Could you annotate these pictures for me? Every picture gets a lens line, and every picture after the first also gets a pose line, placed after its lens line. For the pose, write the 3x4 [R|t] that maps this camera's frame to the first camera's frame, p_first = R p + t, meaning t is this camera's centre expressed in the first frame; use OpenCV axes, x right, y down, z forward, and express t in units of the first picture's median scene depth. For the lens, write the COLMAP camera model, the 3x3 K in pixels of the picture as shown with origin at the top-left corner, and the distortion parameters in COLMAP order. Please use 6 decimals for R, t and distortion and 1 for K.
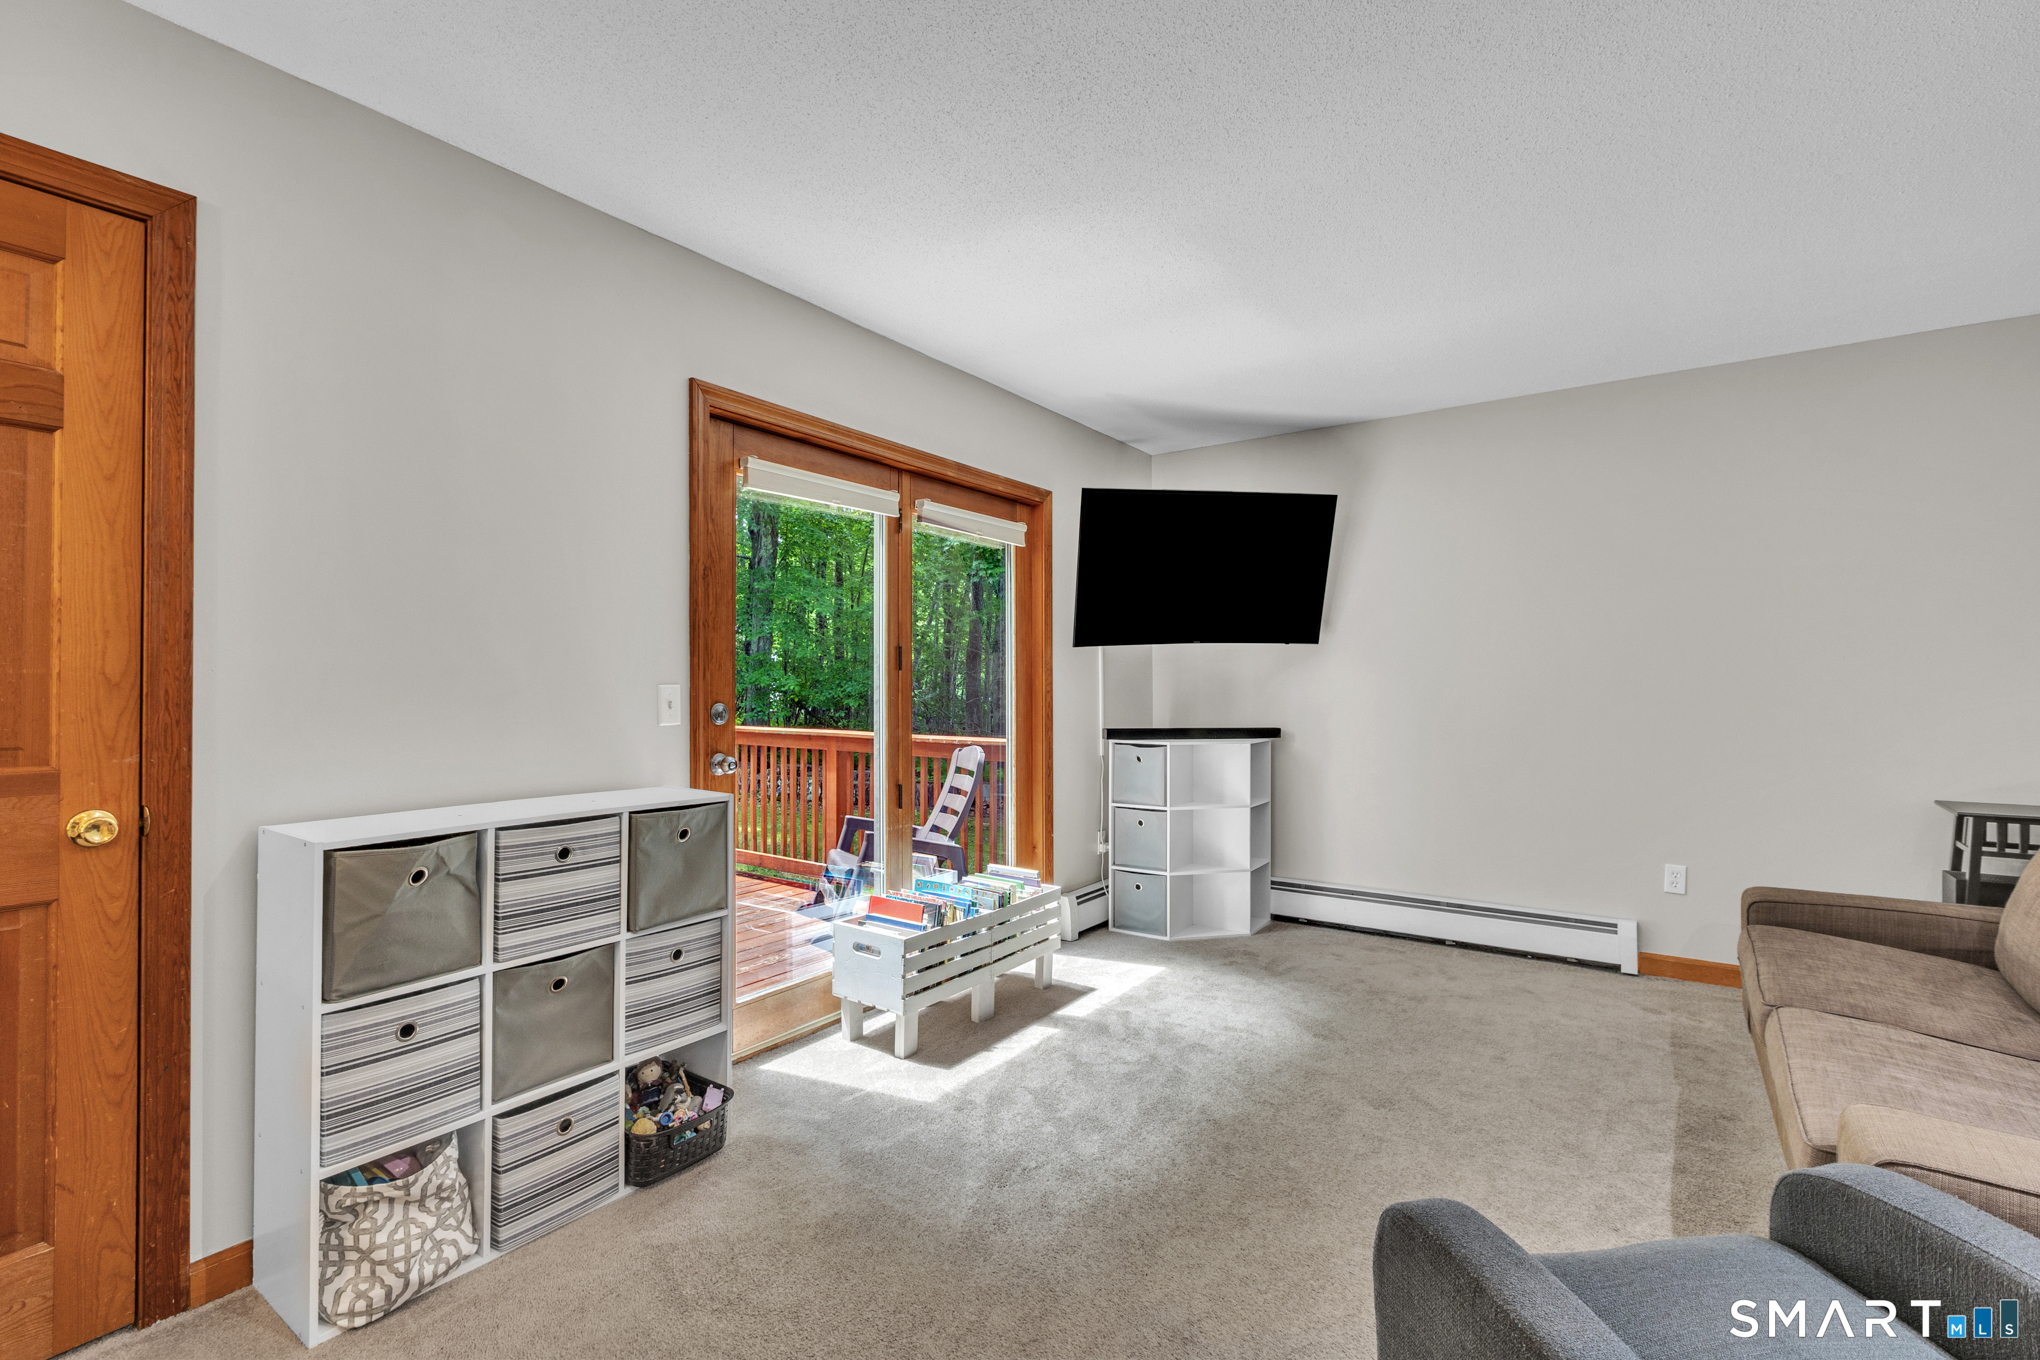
lens RADIAL K [[915.9, 0, 1019.3], [0, 915.9, 676.2], [0, 0, 1]] dist [-0.001327, -0.001473]
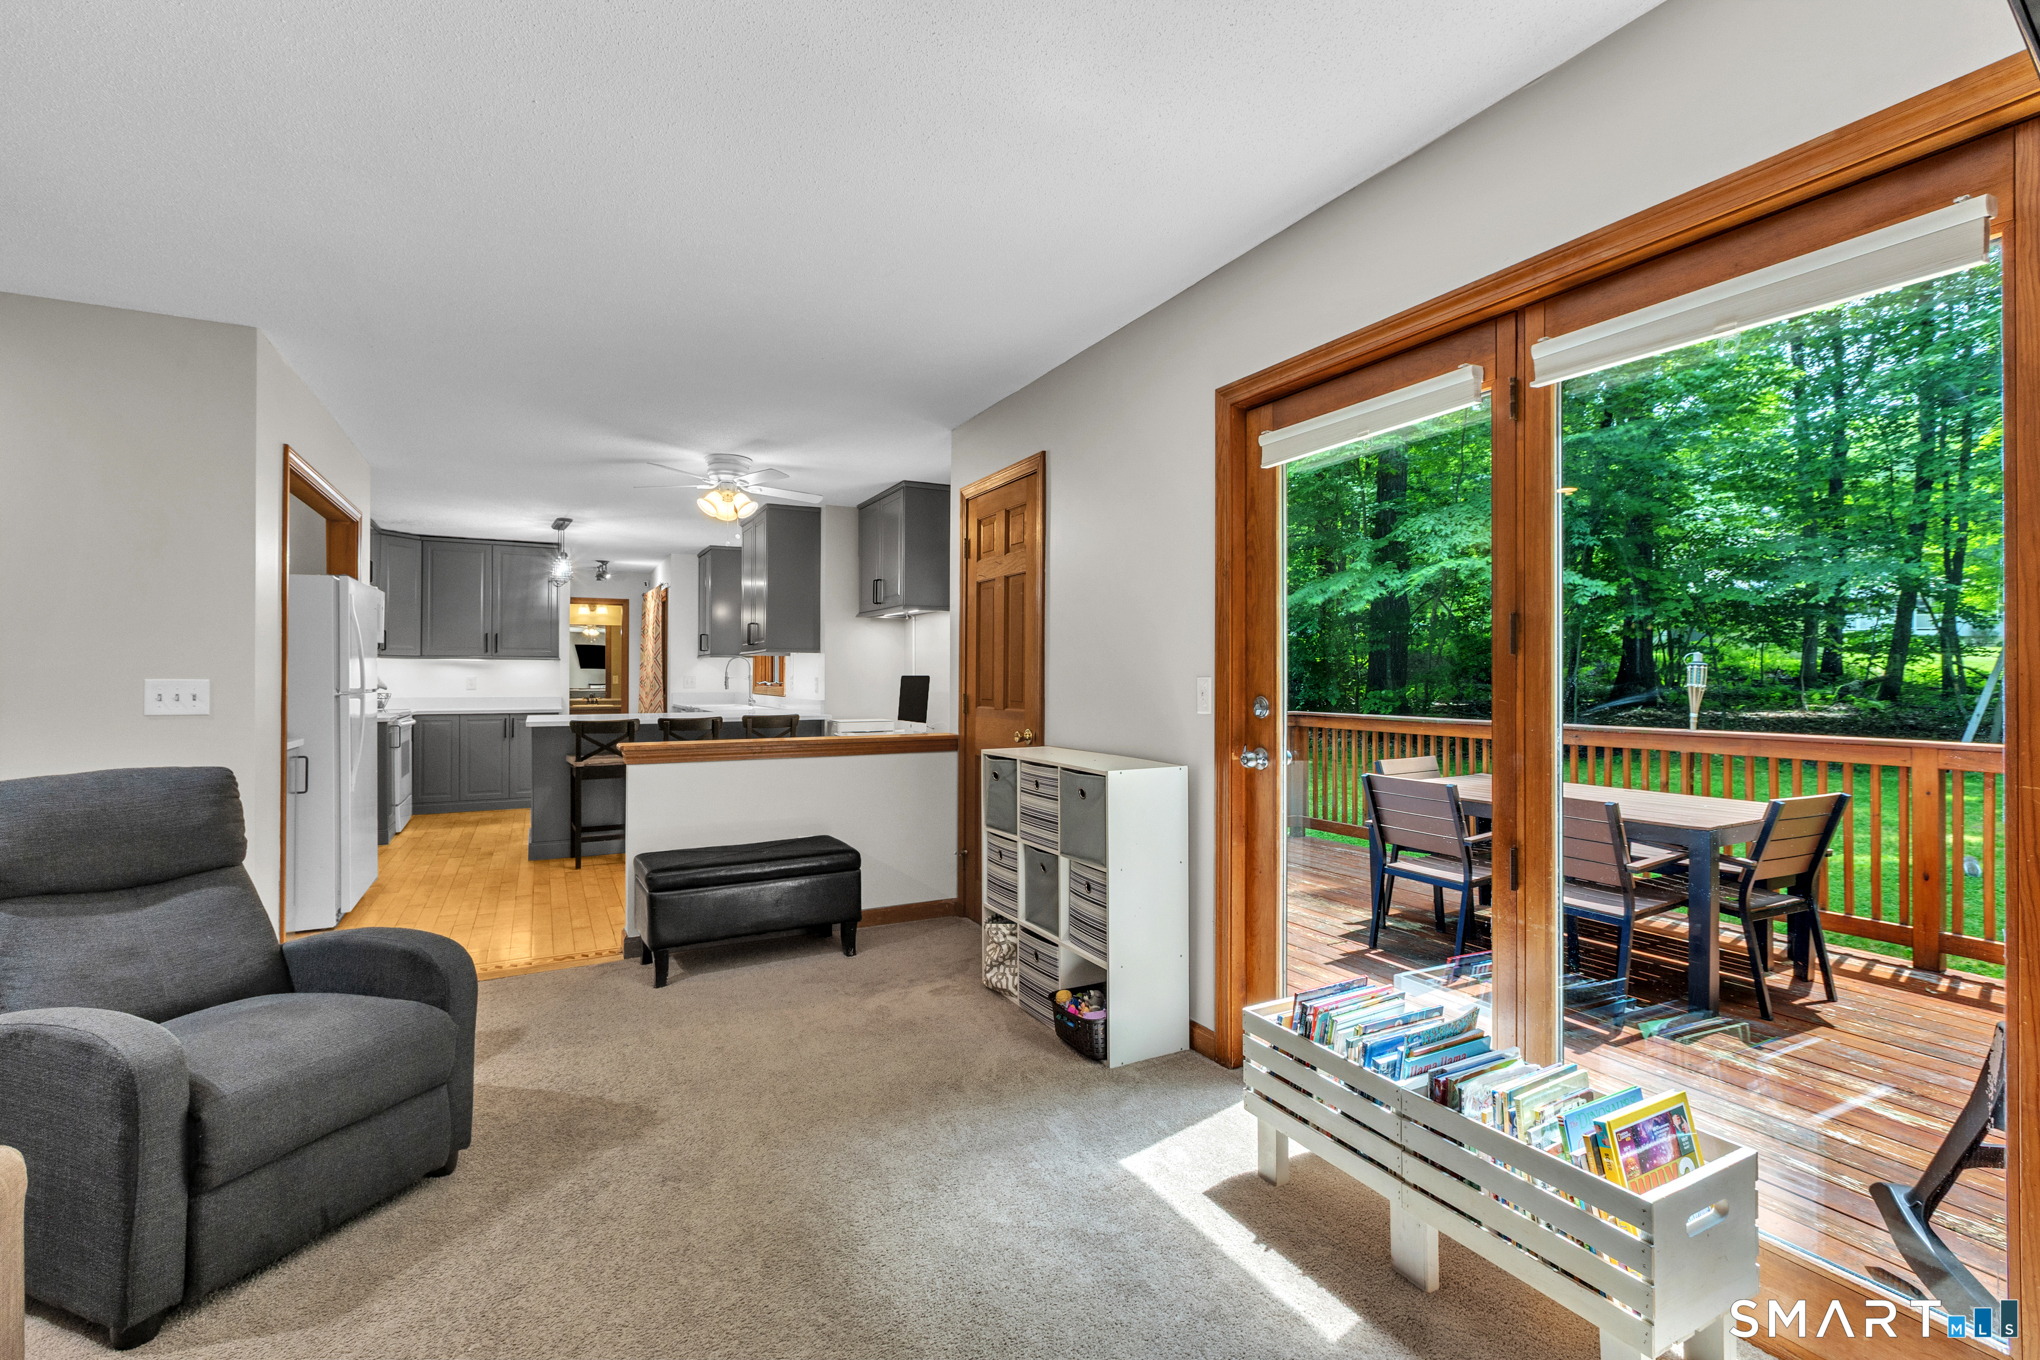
lens RADIAL K [[915.9, 0, 1018.4], [0, 915.9, 672.1], [0, 0, 1]] dist [-0.001327, -0.001473]
pose [[-0.454197, -0.000656, -0.890901, 0.684995], [0.007804, 0.999958, -0.004715, 0.006121], [0.890867, -0.009094, -0.454173, 1.255326]]
